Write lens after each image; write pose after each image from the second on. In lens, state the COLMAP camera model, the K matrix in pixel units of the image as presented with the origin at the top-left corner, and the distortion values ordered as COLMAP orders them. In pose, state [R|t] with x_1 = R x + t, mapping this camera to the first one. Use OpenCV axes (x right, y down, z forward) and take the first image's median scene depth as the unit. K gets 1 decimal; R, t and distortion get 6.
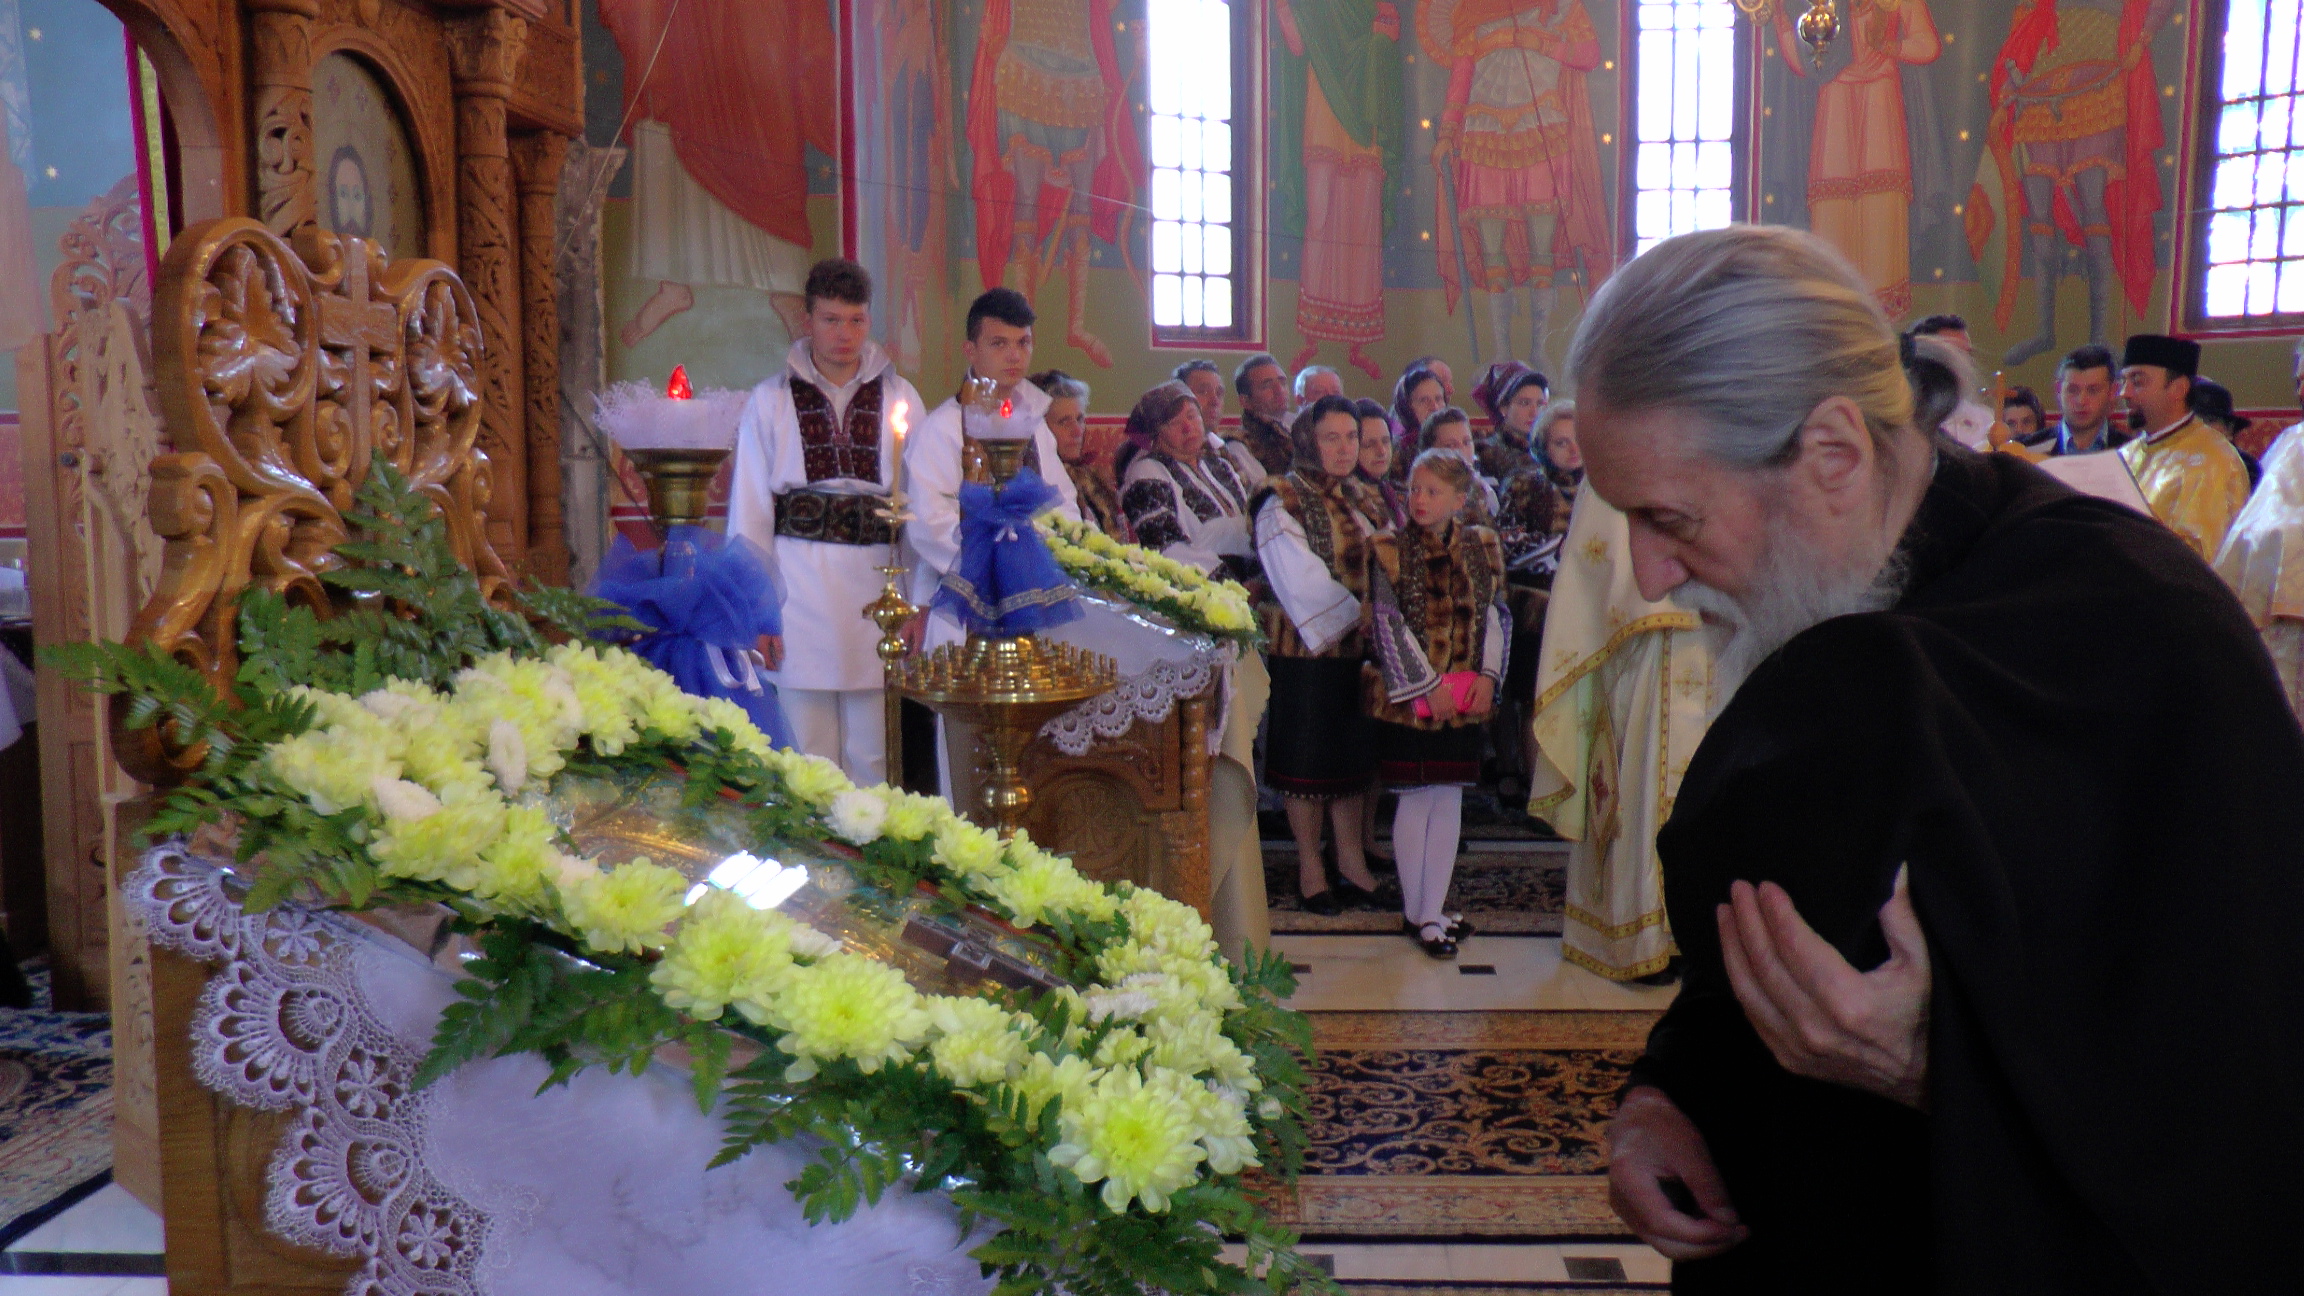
lens RADIAL K [[2038.9, 0, 1162.6], [0, 2038.9, 646.6], [0, 0, 1]] dist [0.081646, 0.005468]
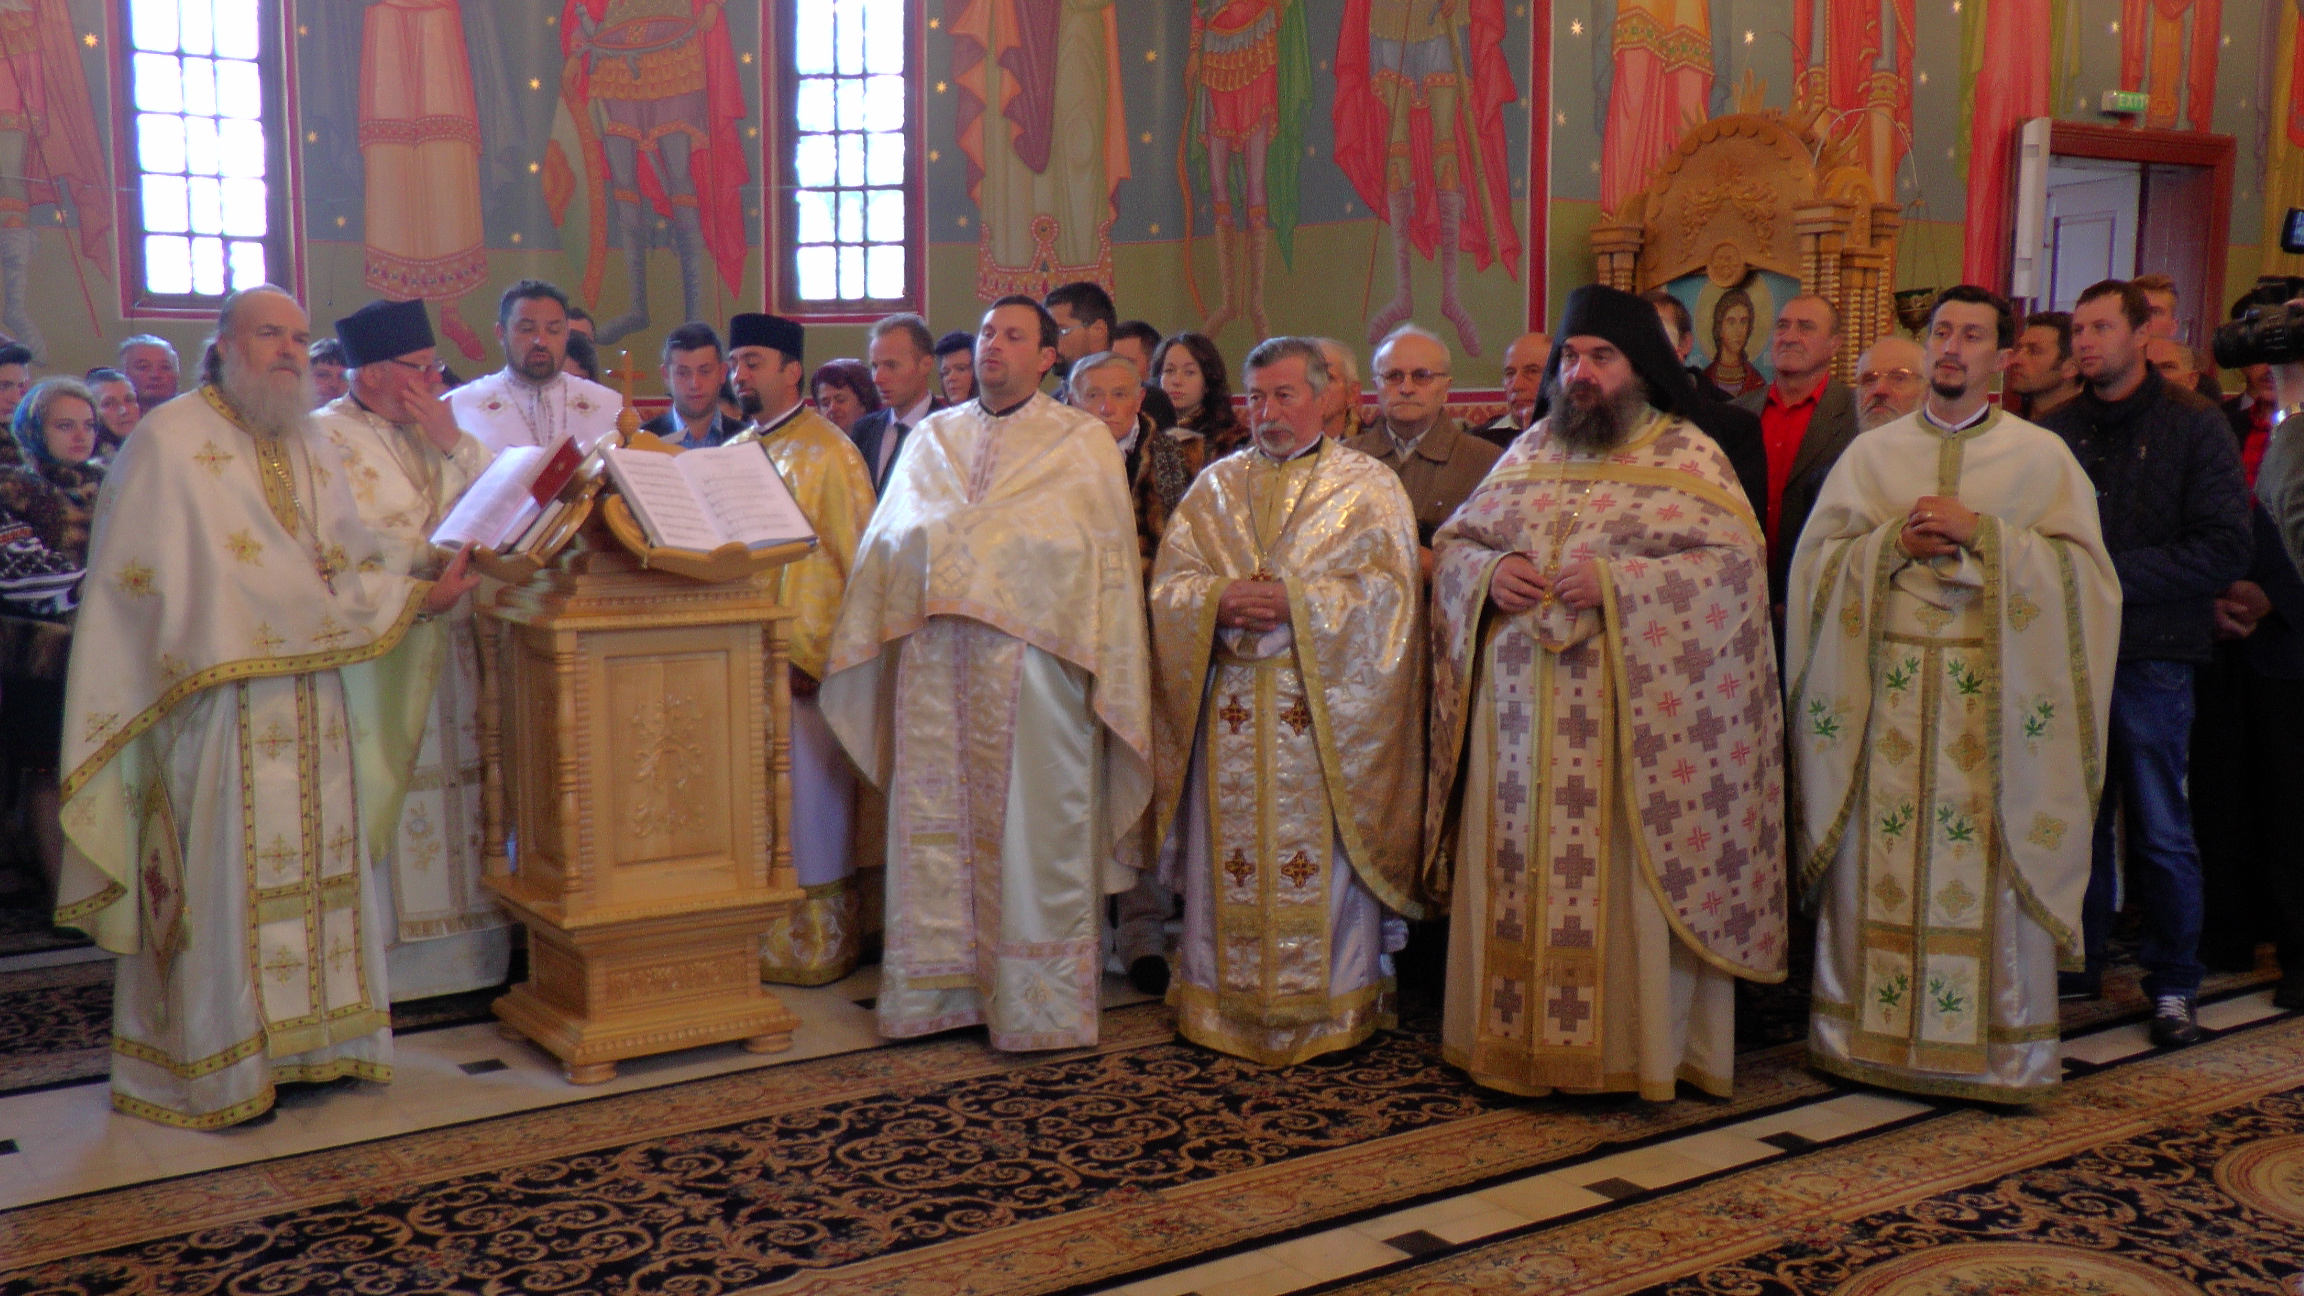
lens RADIAL K [[2048.2, 0, 1169.4], [0, 2048.2, 625.9], [0, 0, 1]] dist [-0.034124, 0.051934]
pose [[0.763273, -0.063546, 0.642944, 0.020942], [0.065050, 0.997653, 0.021380, -0.018519], [-0.642794, 0.025505, 0.765615, 0.179882]]
